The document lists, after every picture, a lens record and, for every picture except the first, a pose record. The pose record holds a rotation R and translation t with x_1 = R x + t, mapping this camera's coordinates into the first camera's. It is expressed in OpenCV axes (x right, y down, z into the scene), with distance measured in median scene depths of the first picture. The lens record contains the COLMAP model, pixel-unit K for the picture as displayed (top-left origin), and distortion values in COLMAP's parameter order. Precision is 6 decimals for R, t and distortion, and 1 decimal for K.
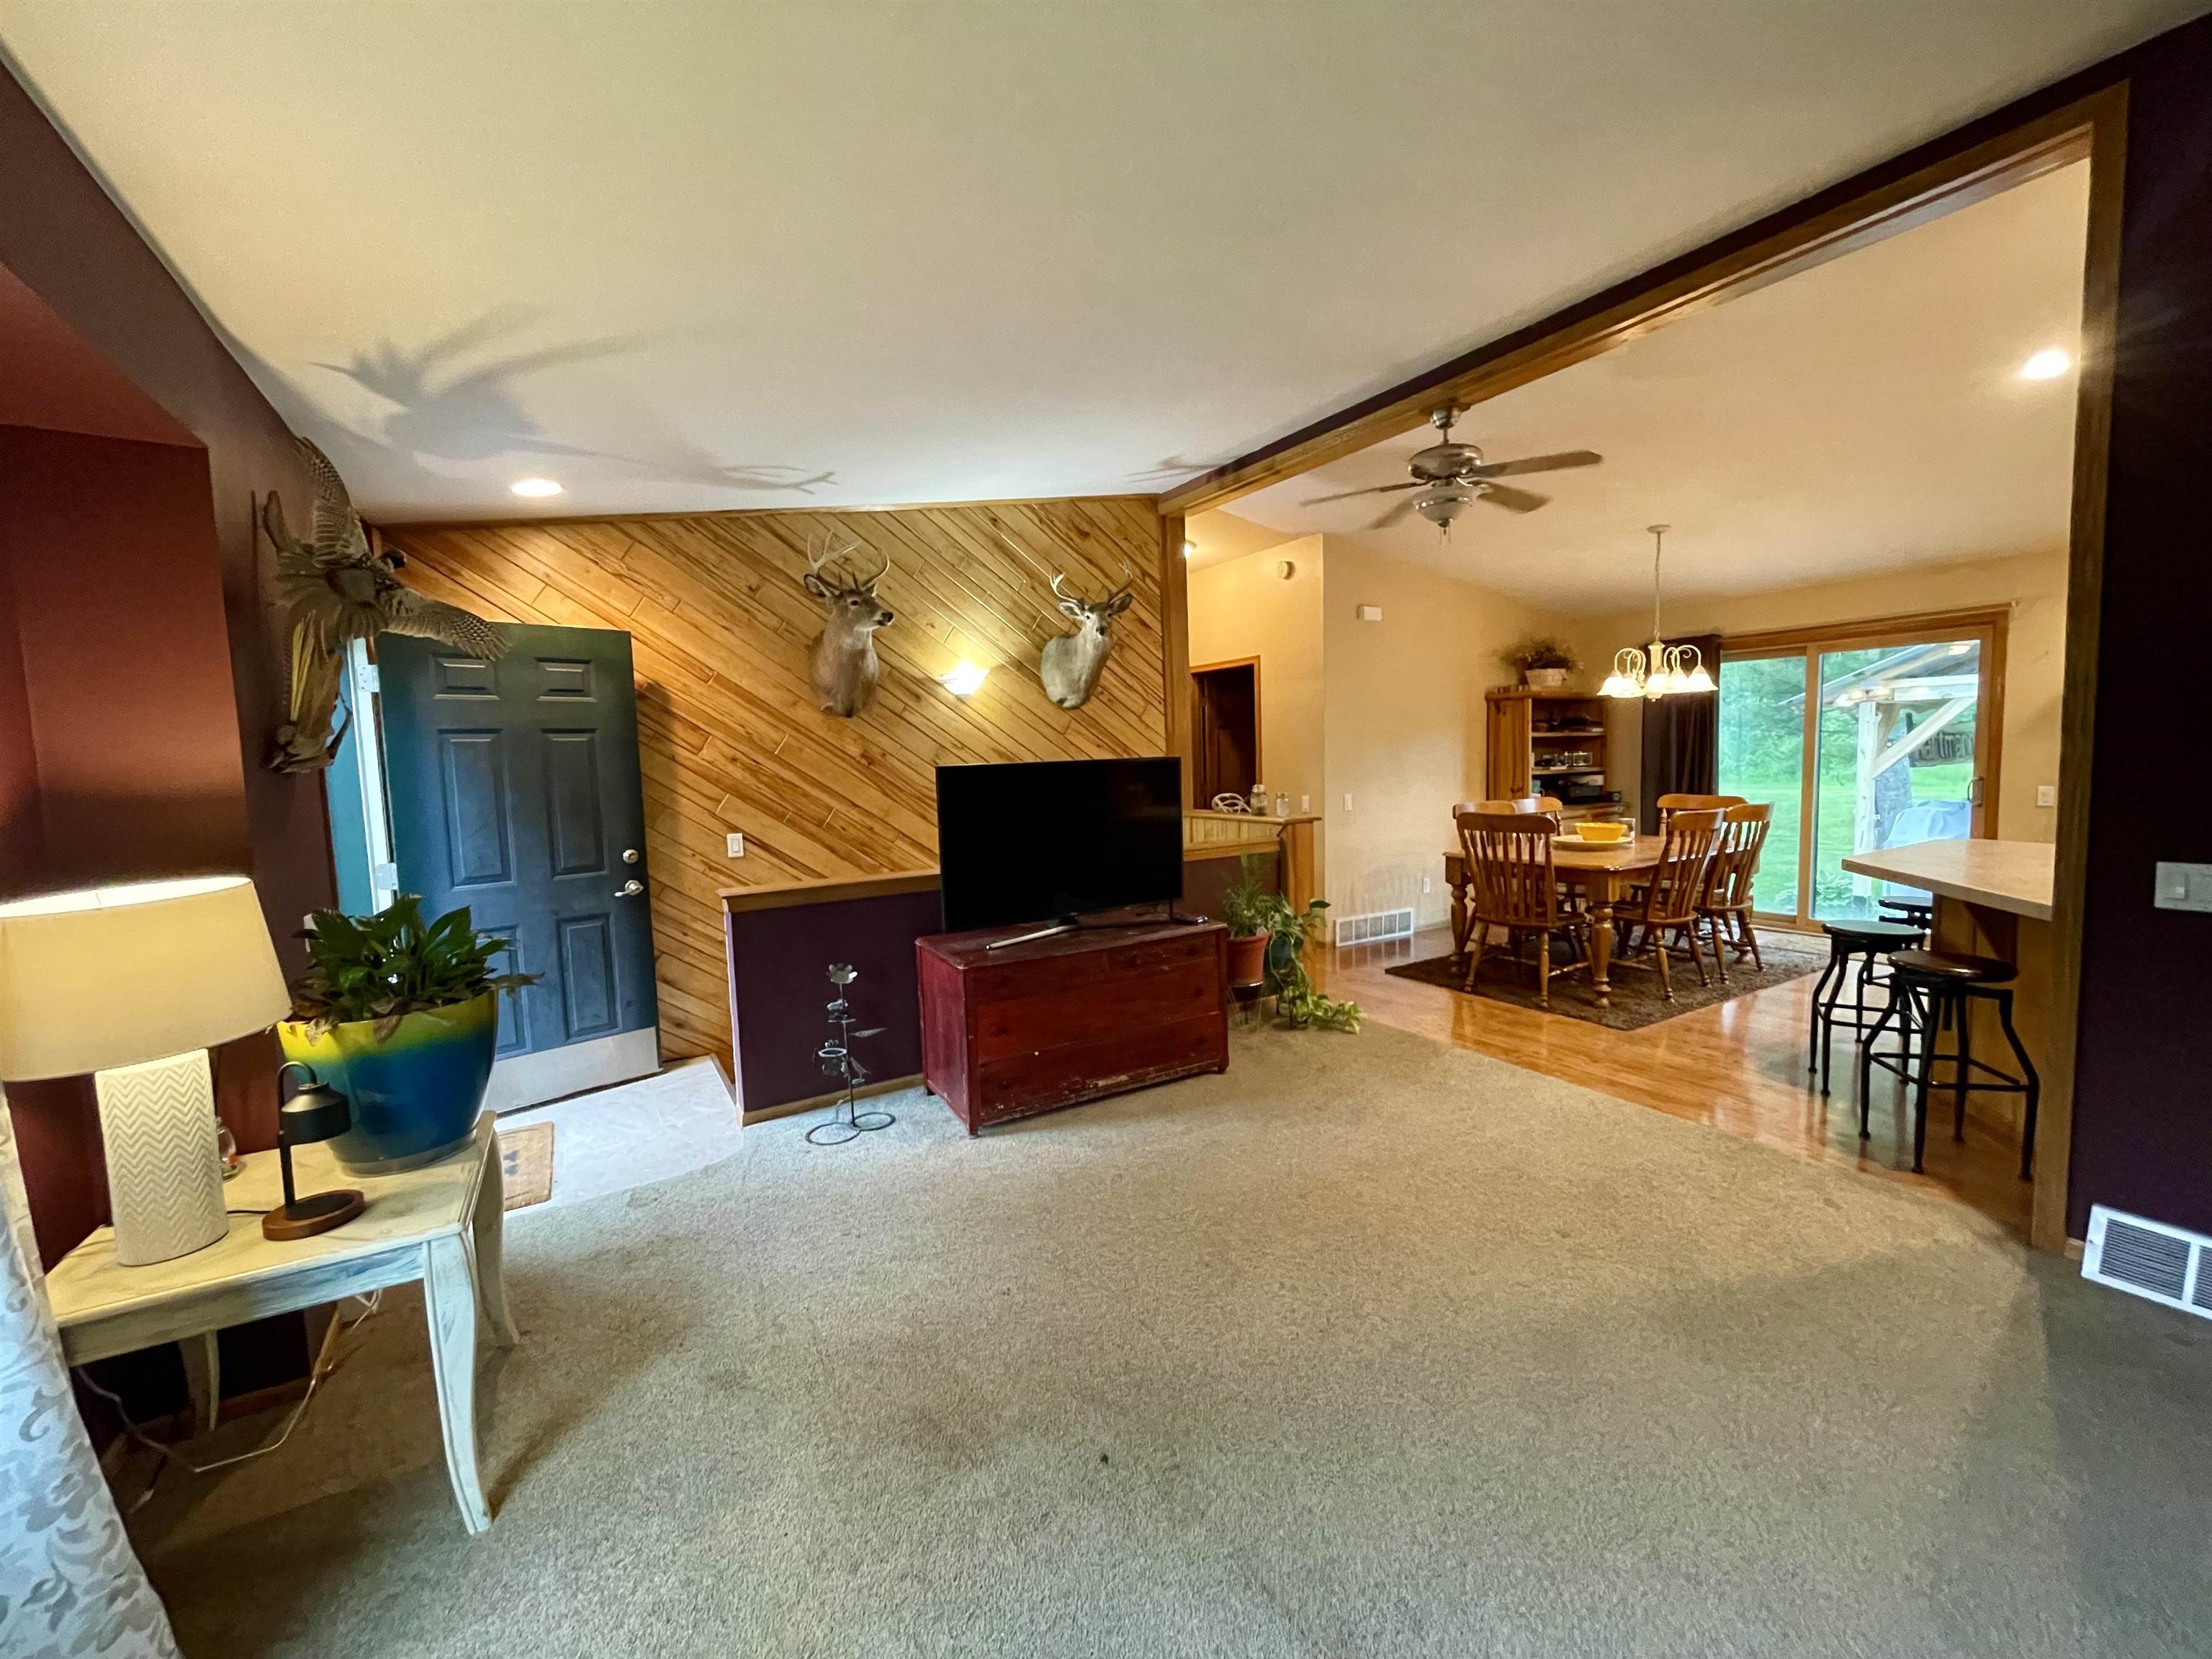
lens RADIAL K [[892.4, 0, 1110.8], [0, 892.4, 836.4], [0, 0, 1]] dist [-0.003908, -0.000173]
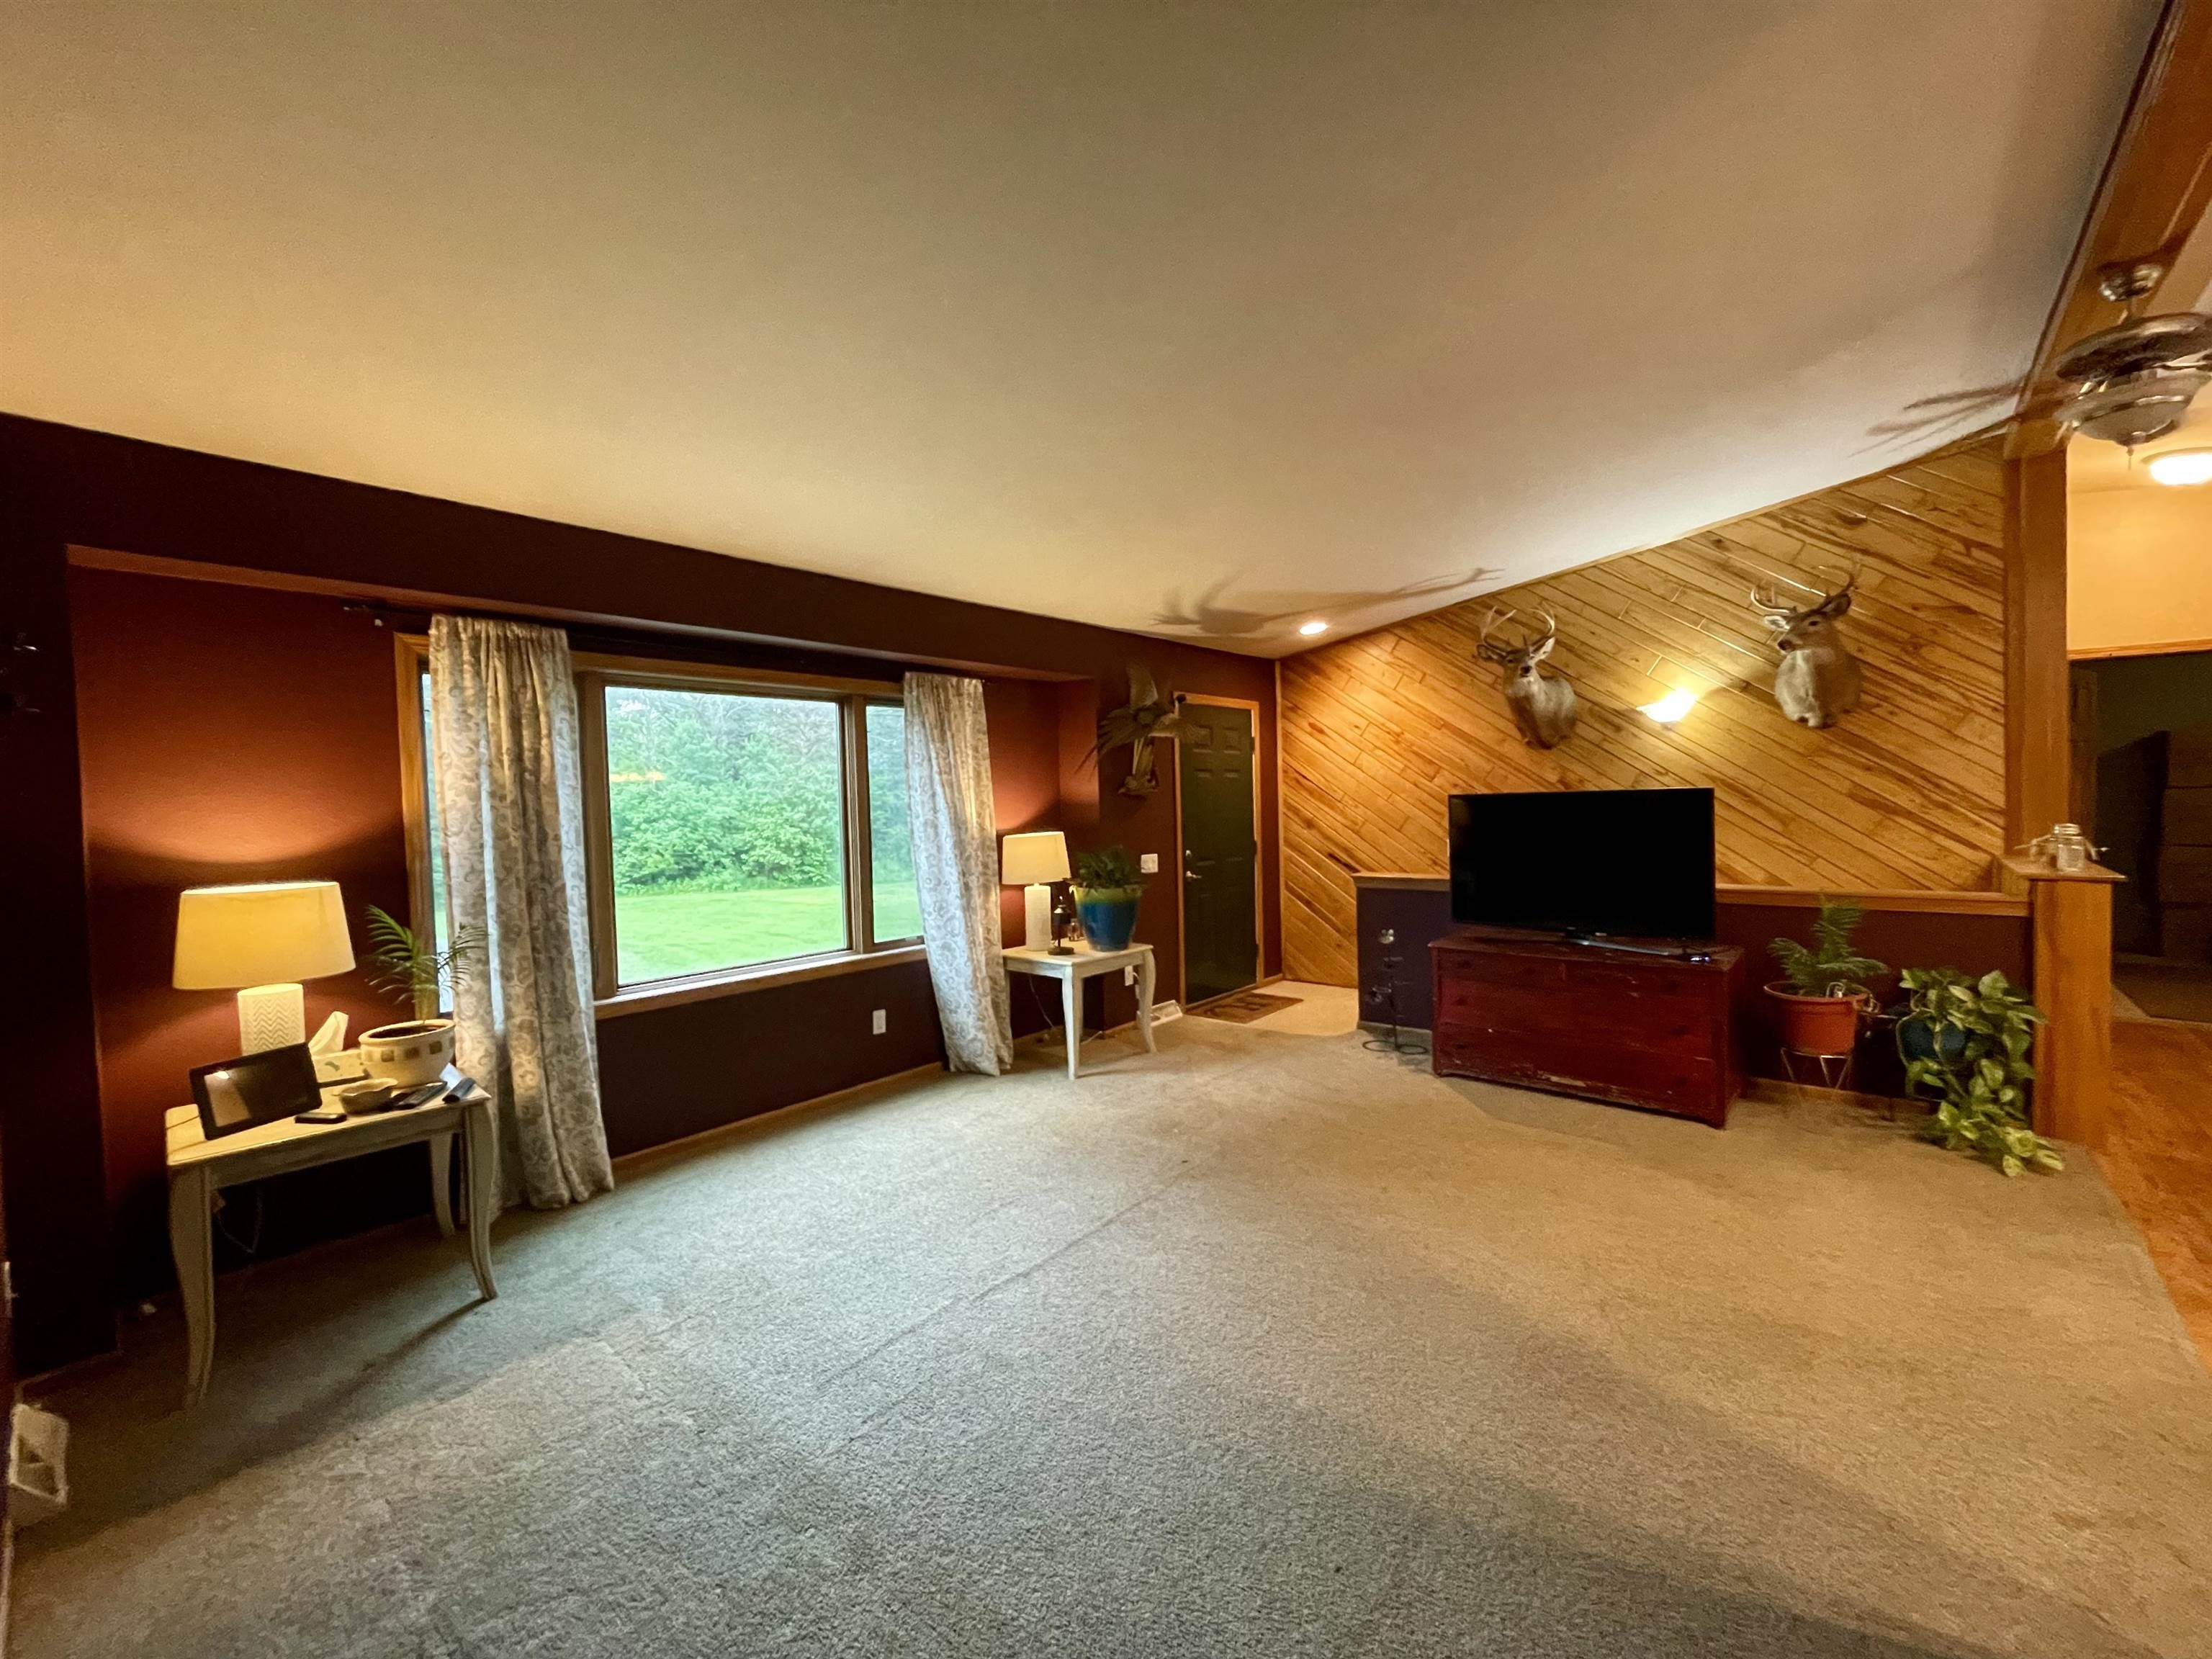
lens RADIAL K [[892.4, 0, 1100.9], [0, 892.4, 825.3], [0, 0, 1]] dist [-0.003908, -0.000173]
pose [[0.304700, 0.049335, -0.951170, 0.617784], [-0.073003, 0.996930, 0.028322, -0.021606], [0.949647, 0.060808, 0.307366, 0.071077]]
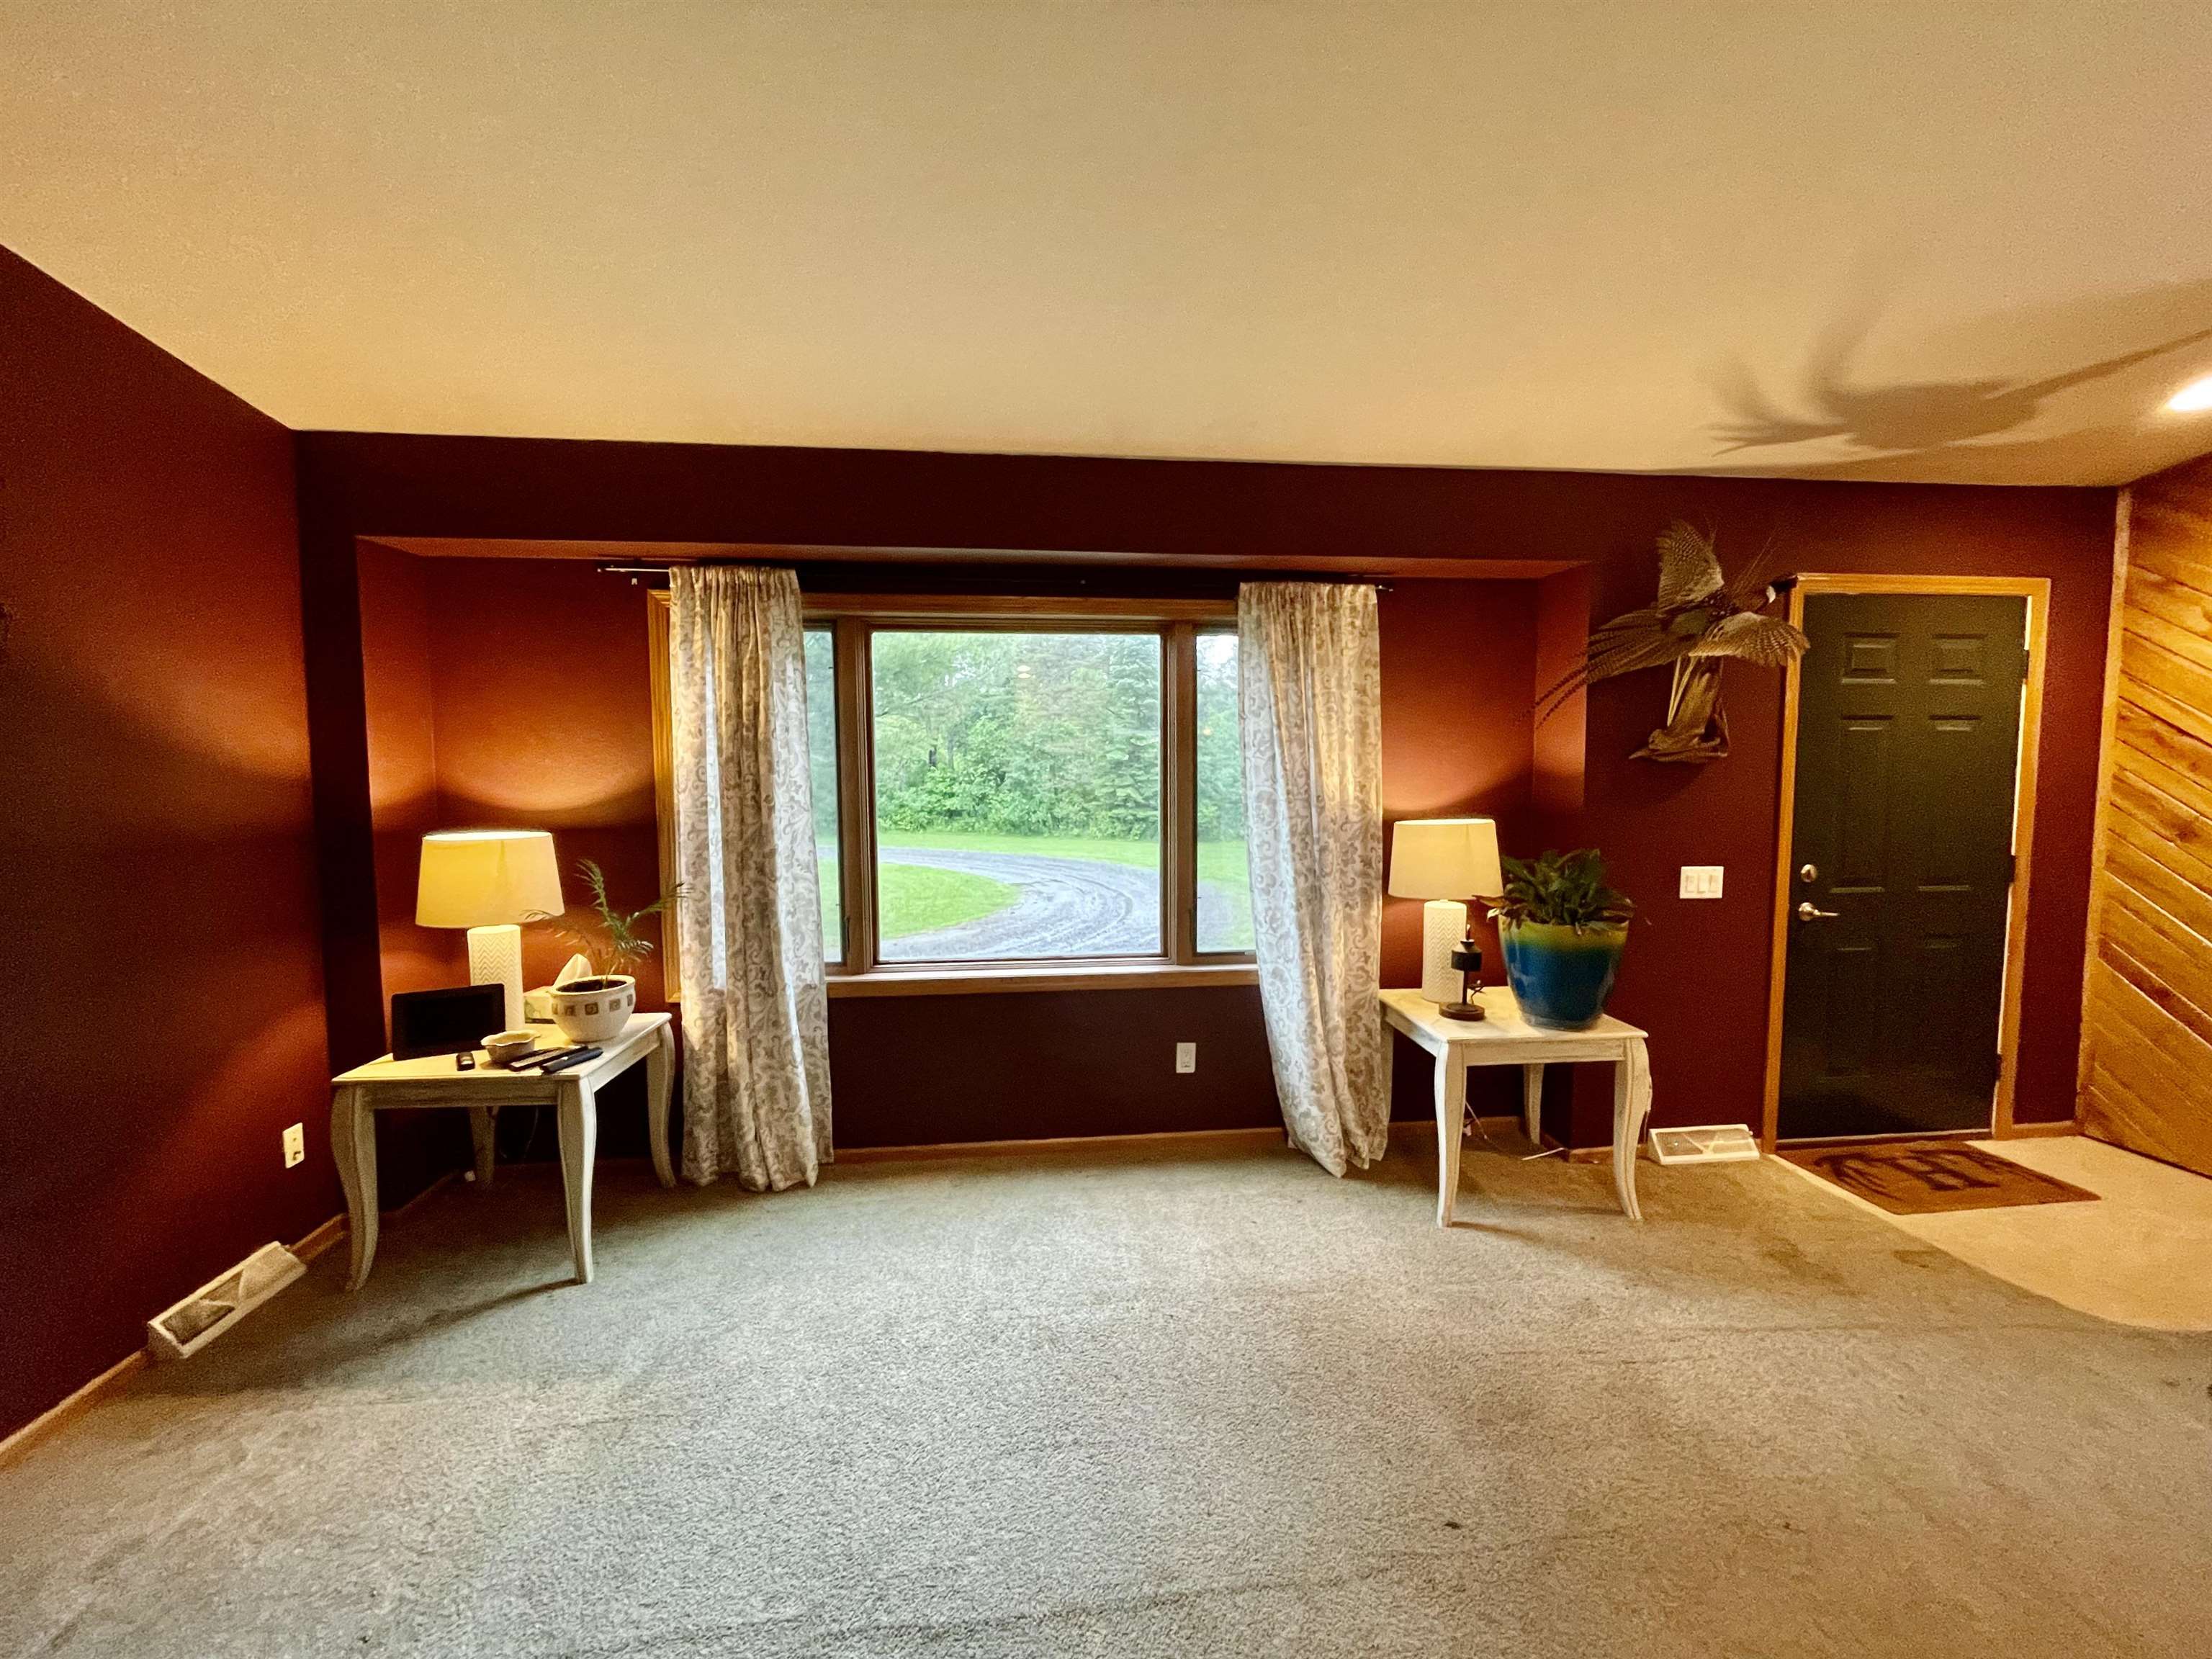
lens RADIAL K [[892.4, 0, 1105.8], [0, 892.4, 827.2], [0, 0, 1]] dist [-0.003908, -0.000173]
pose [[-0.422742, 0.095927, -0.901159, 0.327888], [-0.068563, 0.988147, 0.137350, -0.044280], [0.903653, 0.119850, -0.411154, 0.347124]]
